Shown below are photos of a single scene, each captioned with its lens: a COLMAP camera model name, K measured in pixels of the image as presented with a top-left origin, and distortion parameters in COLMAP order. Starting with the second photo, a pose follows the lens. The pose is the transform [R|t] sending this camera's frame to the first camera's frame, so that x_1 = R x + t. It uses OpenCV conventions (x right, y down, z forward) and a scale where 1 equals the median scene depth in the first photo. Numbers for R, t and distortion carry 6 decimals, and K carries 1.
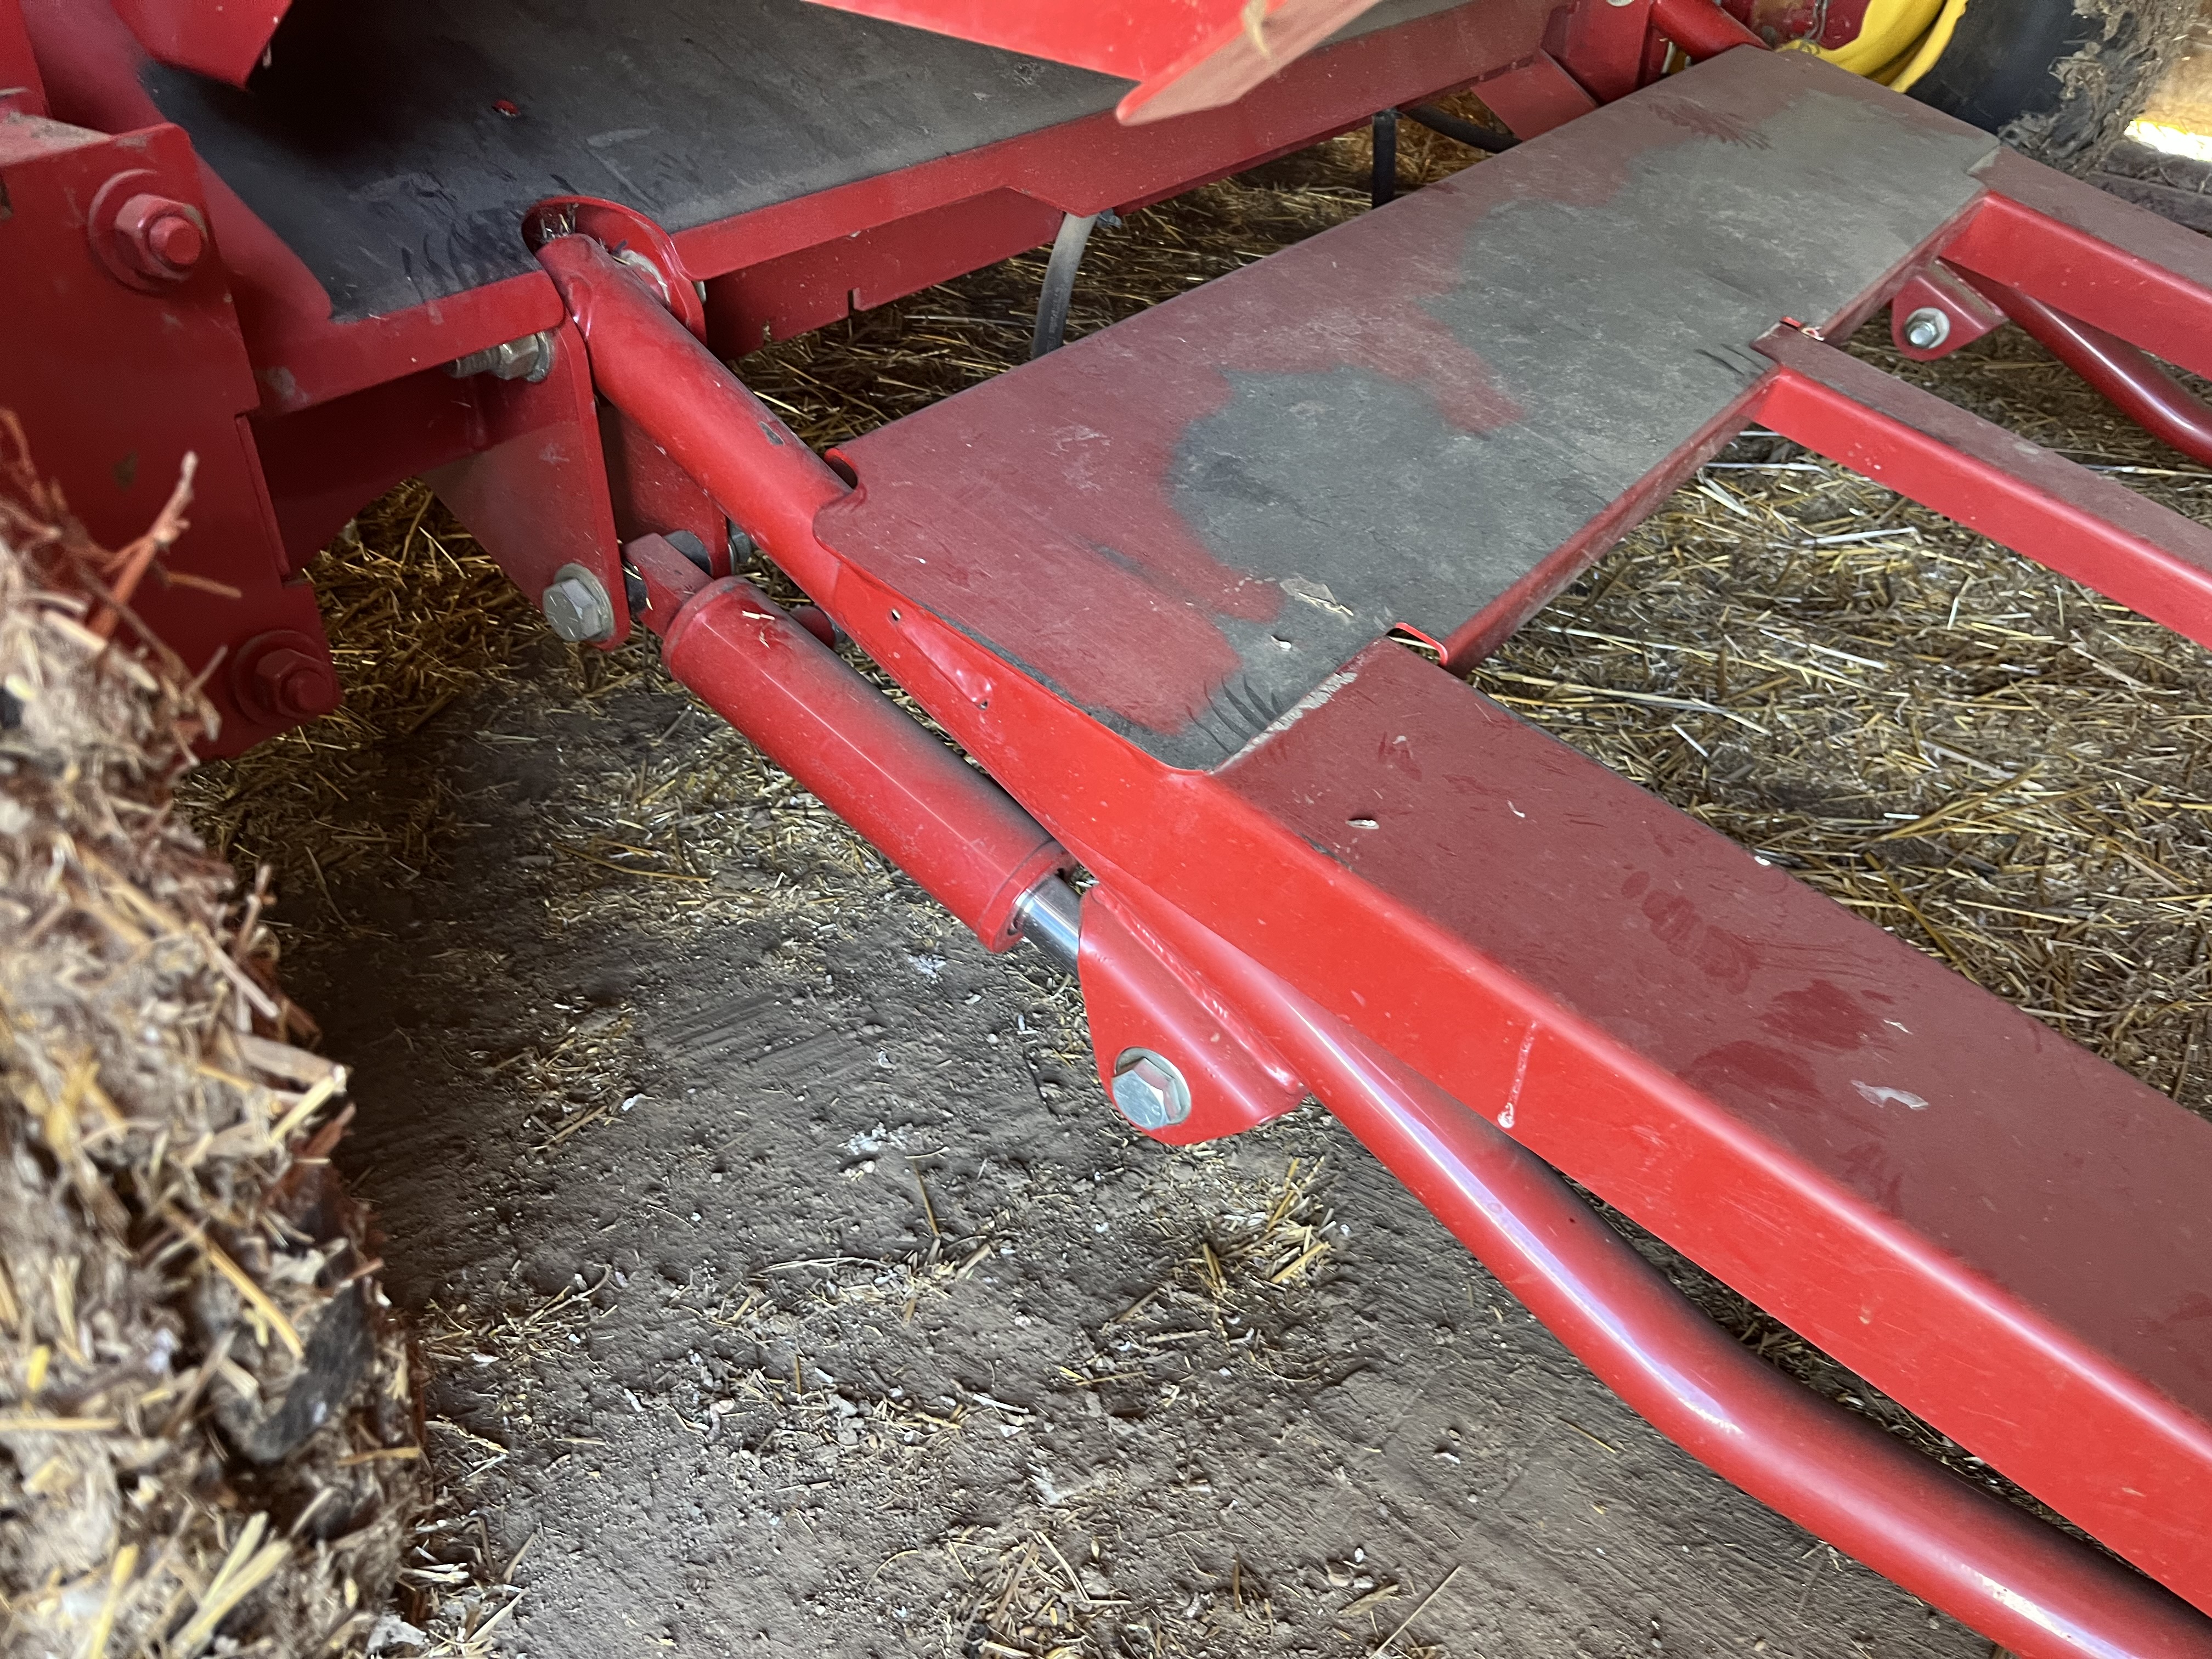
lens RADIAL K [[1674.0, 0, 1076.6], [0, 1674.0, 829.9], [0, 0, 1]] dist [0.063931, -0.103386]
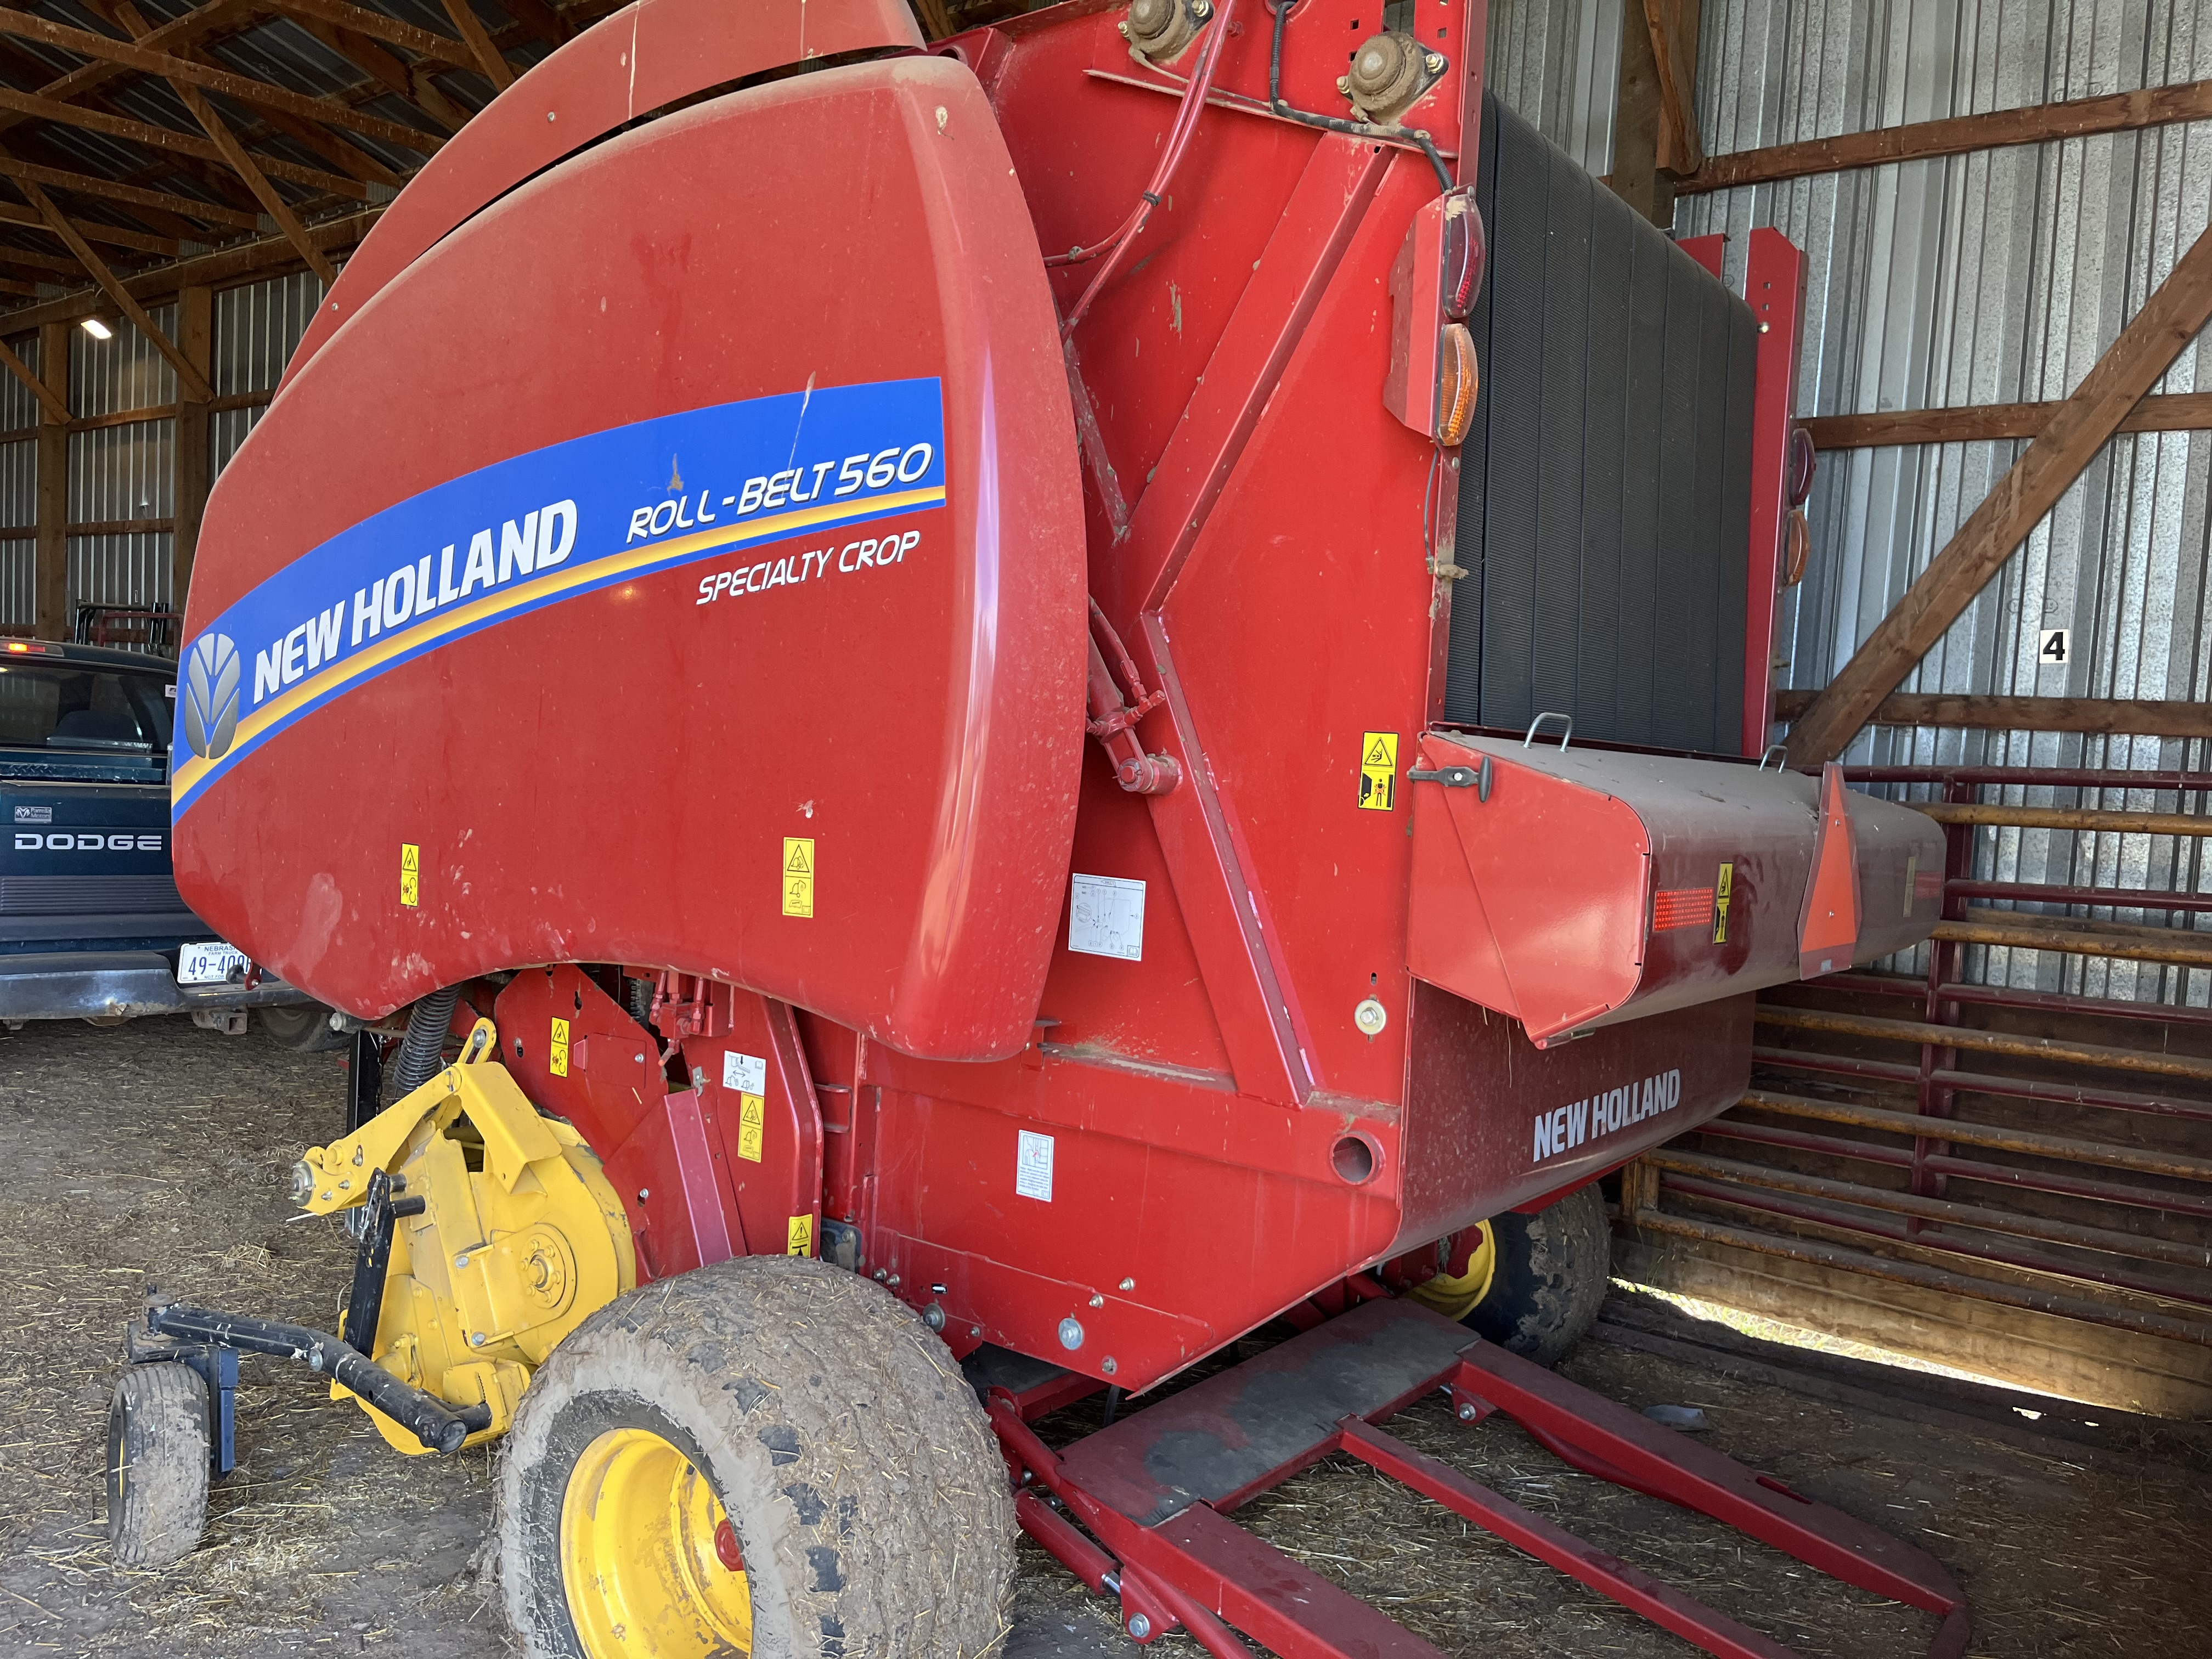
lens RADIAL K [[1674.0, 0, 1076.6], [0, 1674.0, 829.9], [0, 0, 1]] dist [0.063931, -0.103386]
pose [[0.999765, -0.004575, -0.021213, -0.007874], [-0.008193, 0.825606, -0.564188, 0.766330], [0.020095, 0.564229, 0.825374, -2.951999]]
